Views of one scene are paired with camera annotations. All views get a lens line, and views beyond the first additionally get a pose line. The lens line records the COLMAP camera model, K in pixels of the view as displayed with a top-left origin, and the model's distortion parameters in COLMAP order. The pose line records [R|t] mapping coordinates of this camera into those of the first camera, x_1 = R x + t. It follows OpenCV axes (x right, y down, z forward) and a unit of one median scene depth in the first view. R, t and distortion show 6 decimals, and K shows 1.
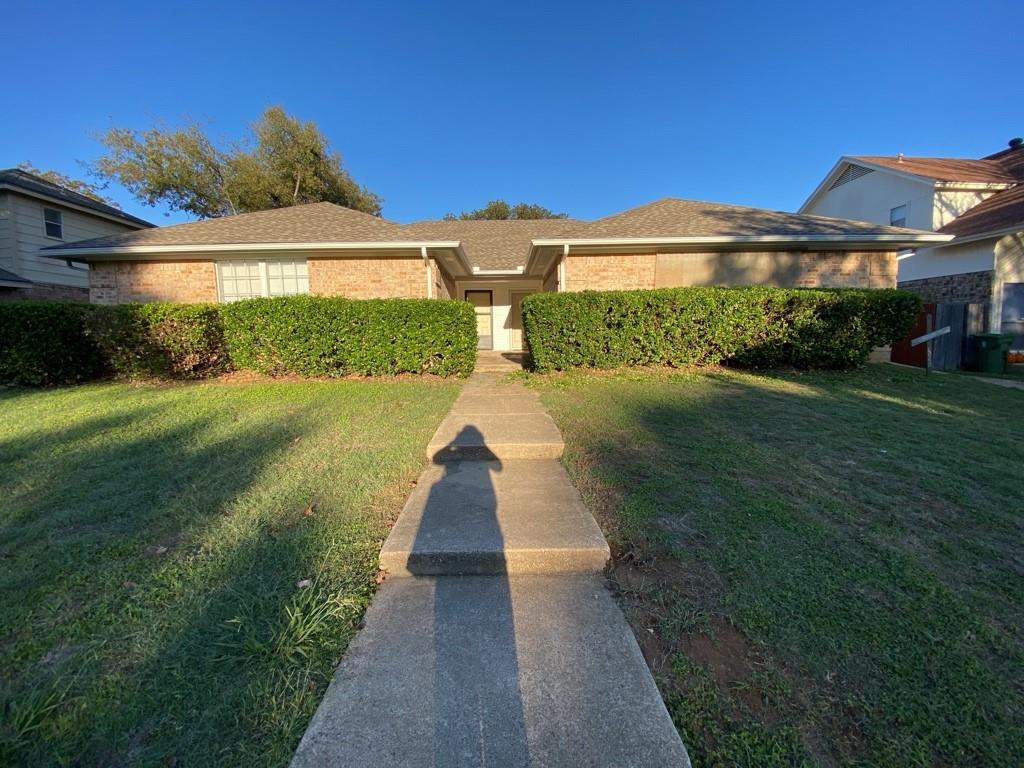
lens RADIAL K [[411.0, 0, 512.0], [0, 411.0, 384.0], [0, 0, 1]] dist [0.039422, -0.029514]
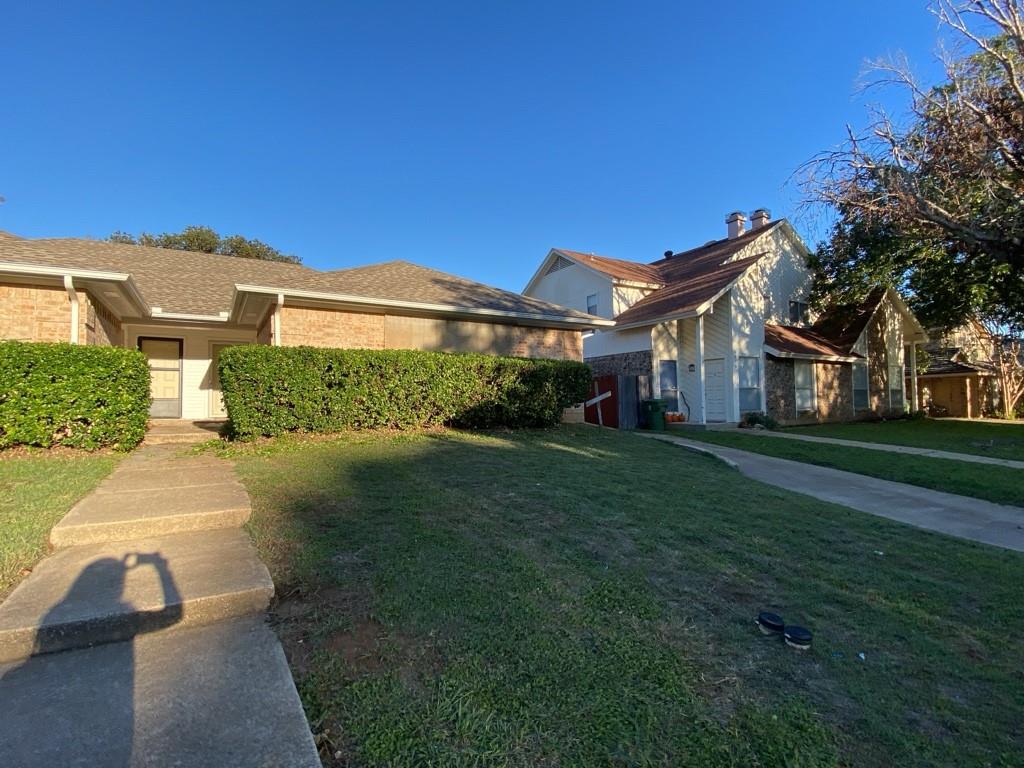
lens RADIAL K [[488.3, 0, 511.3], [0, 488.3, 380.5], [0, 0, 1]] dist [0.035557, -0.032166]
pose [[0.862239, 0.025164, 0.505876, 0.027870], [0.056985, 0.987604, -0.146254, 0.025678], [-0.503286, 0.154933, 0.850117, -0.110426]]
